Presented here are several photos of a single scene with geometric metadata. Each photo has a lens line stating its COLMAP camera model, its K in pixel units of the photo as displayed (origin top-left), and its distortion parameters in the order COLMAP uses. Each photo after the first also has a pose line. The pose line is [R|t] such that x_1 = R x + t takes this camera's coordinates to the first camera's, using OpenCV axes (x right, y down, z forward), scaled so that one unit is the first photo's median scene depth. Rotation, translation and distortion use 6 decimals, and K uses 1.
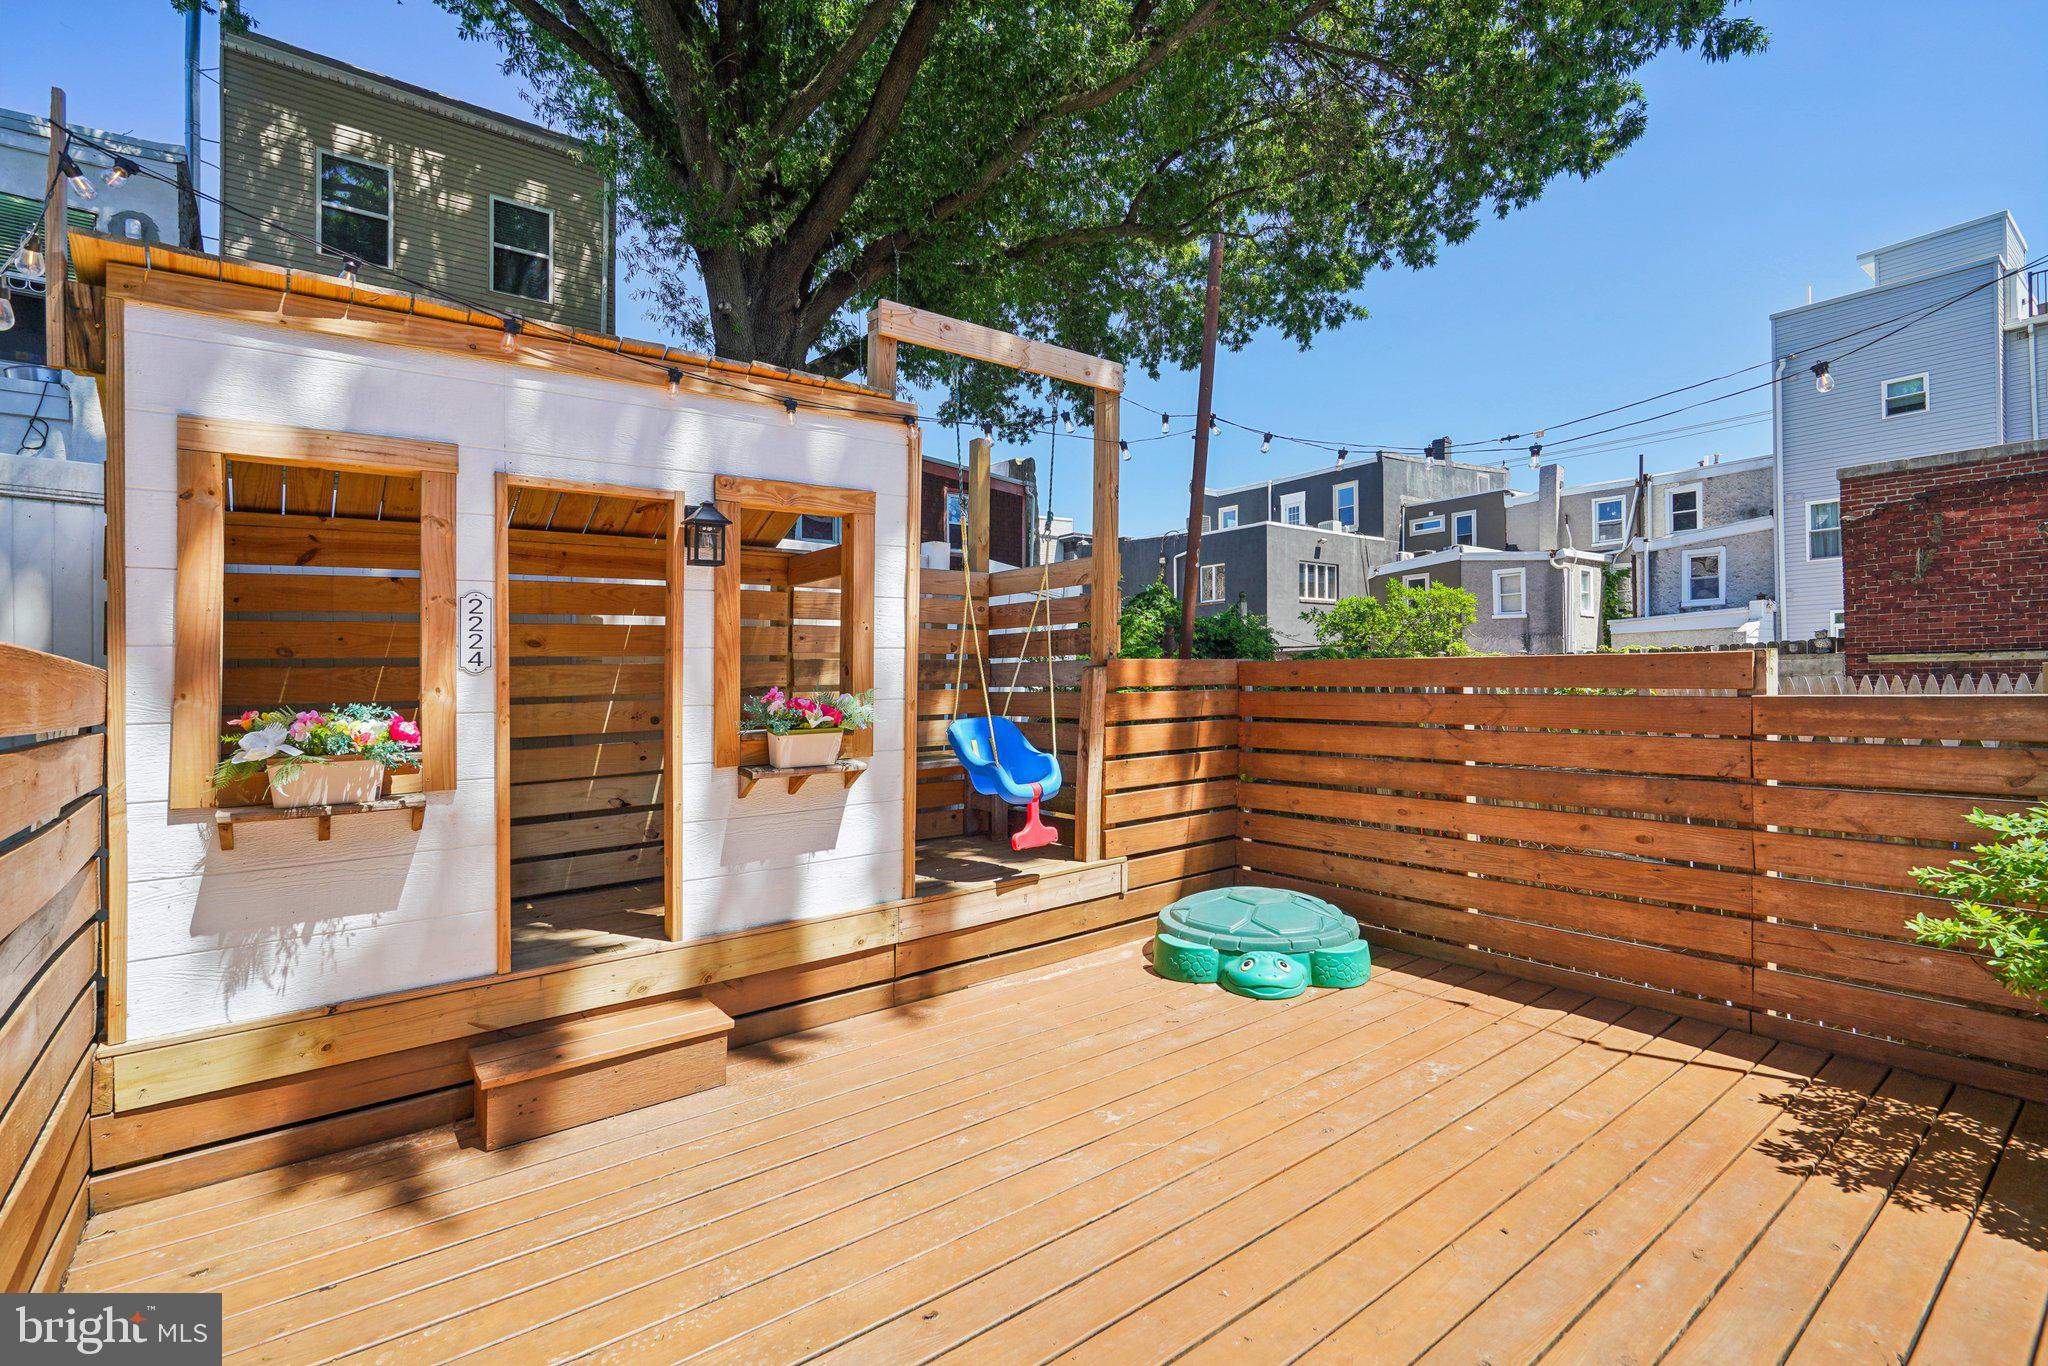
lens RADIAL K [[932.5, 0, 1018.0], [0, 932.5, 669.6], [0, 0, 1]] dist [-0.000848, -0.000328]
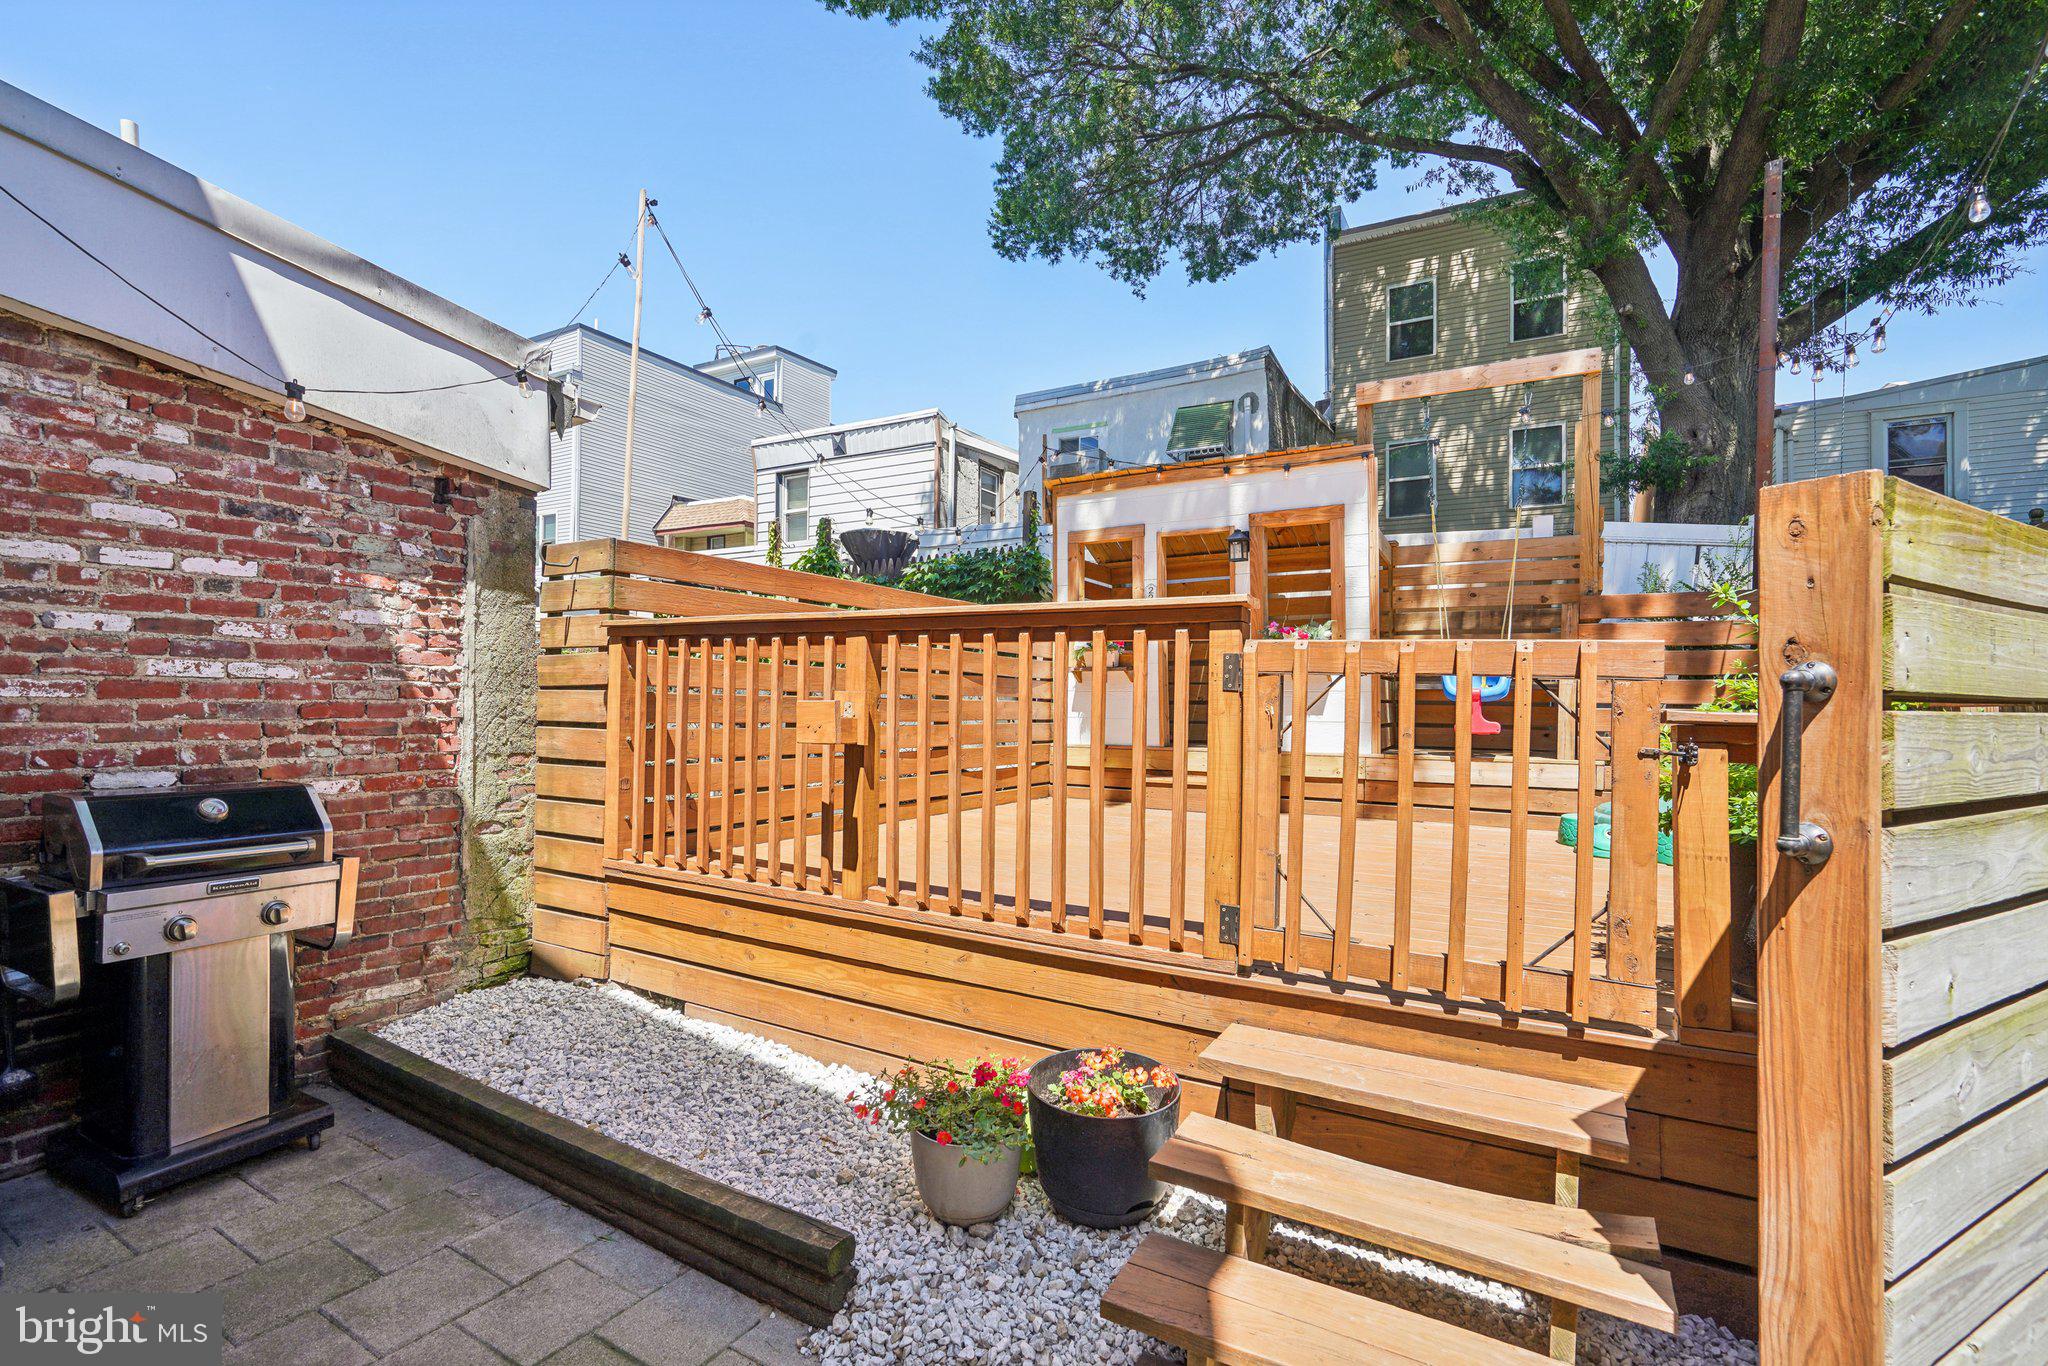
lens RADIAL K [[932.5, 0, 1018.0], [0, 932.5, 669.6], [0, 0, 1]] dist [-0.000848, -0.000328]
pose [[0.368254, -0.003468, -0.929719, 1.295014], [-0.002397, 0.999986, -0.004680, 0.125159], [0.929722, 0.003952, 0.368241, -0.163132]]
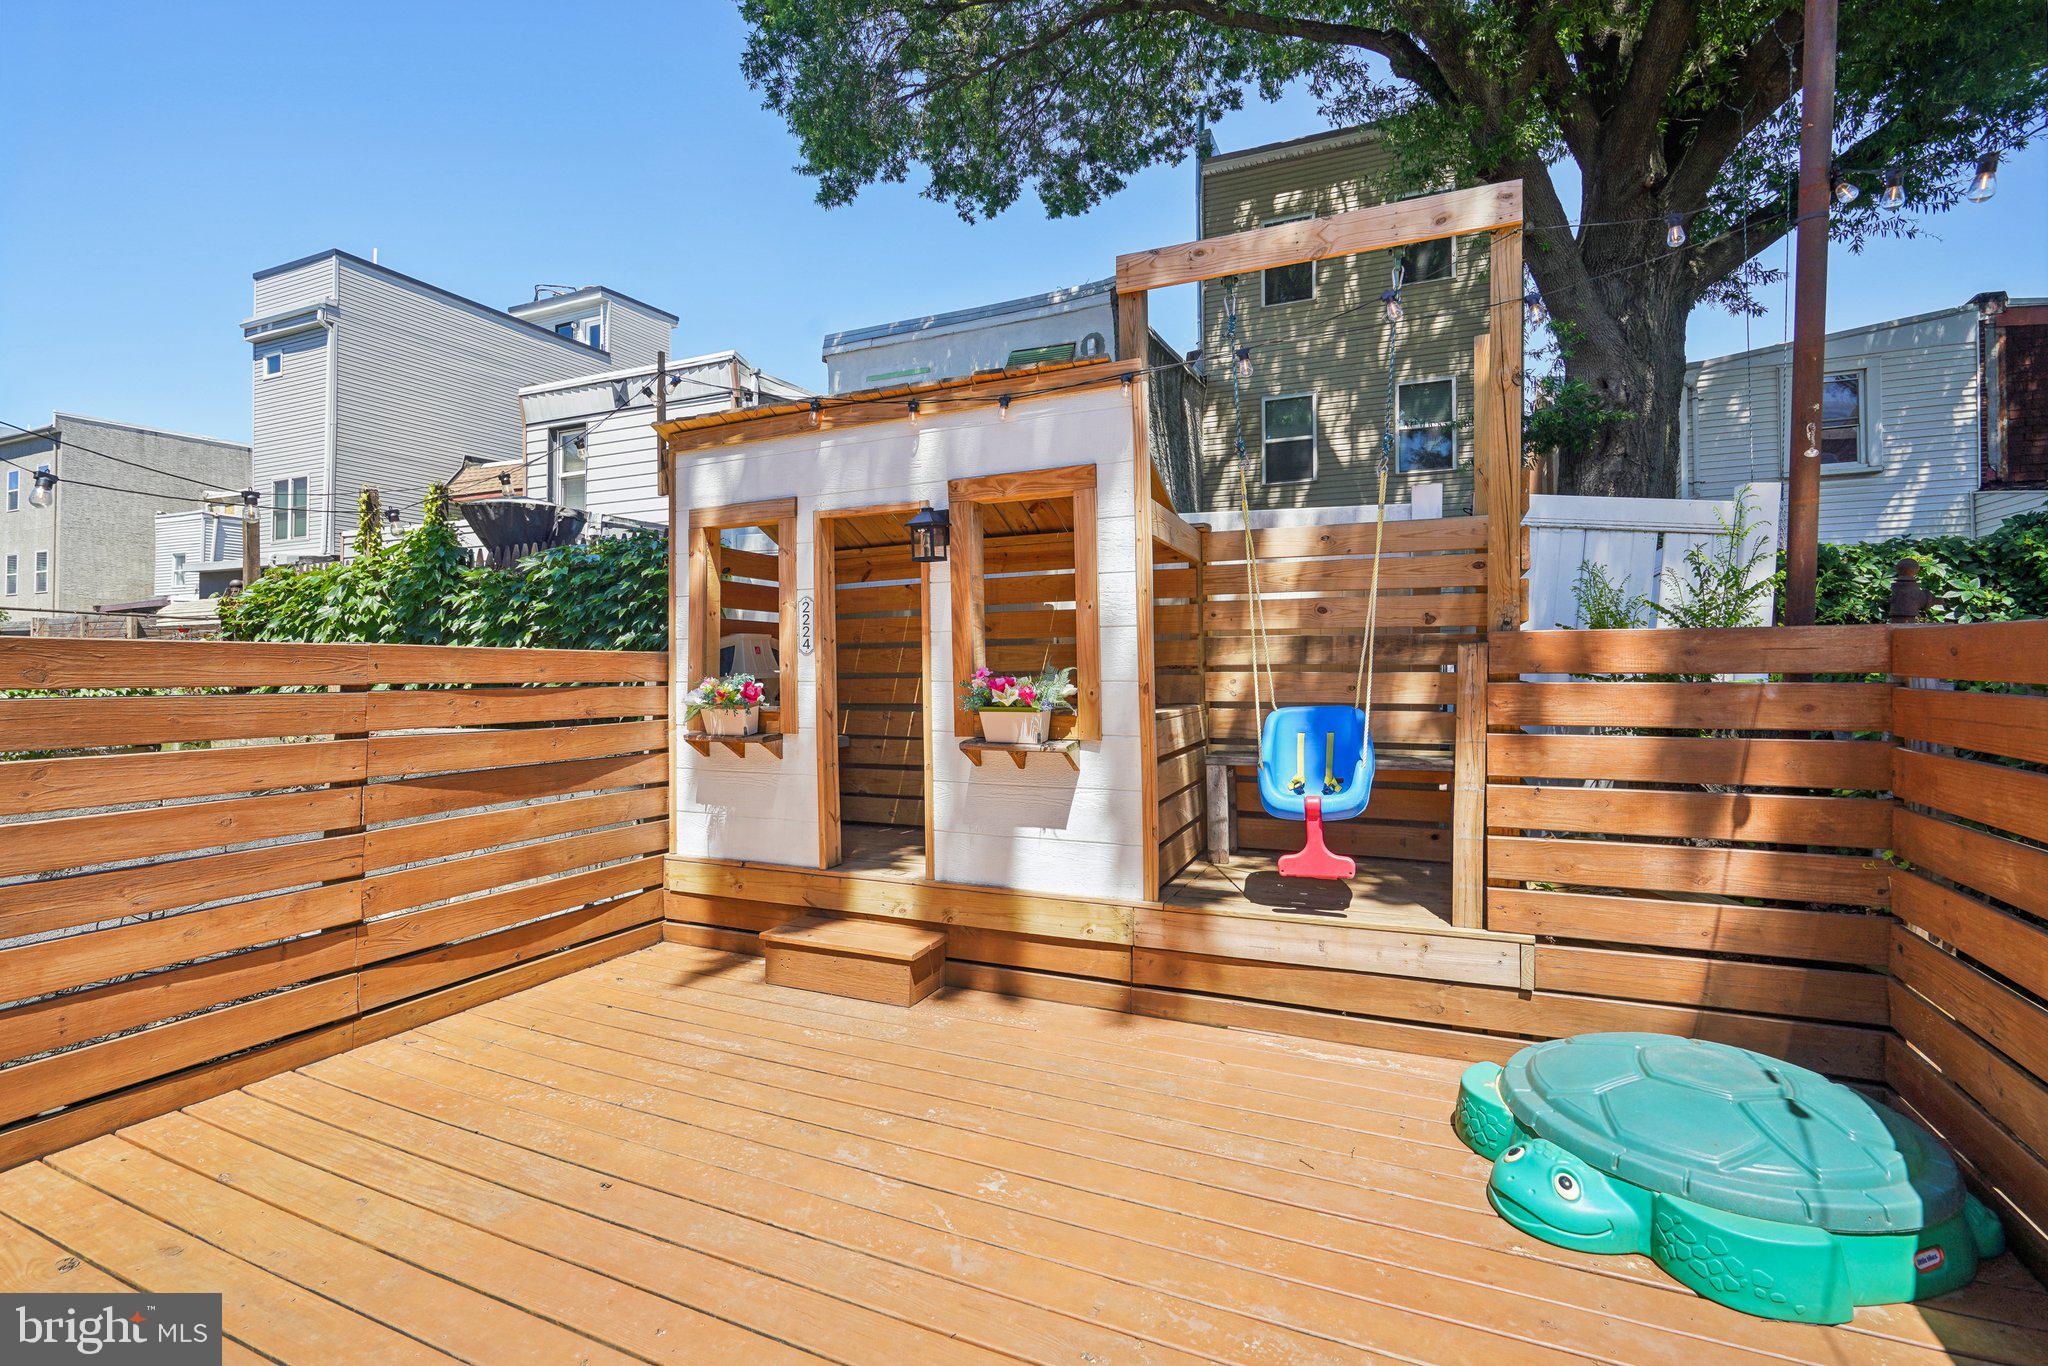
lens RADIAL K [[948.5, 0, 1022.9], [0, 948.5, 643.8], [0, 0, 1]] dist [-0.001612, 0.000020]
pose [[0.460851, -0.003334, -0.887471, 0.741572], [0.011911, 0.999926, 0.002428, -0.010292], [0.887398, -0.011689, 0.460857, 0.535776]]
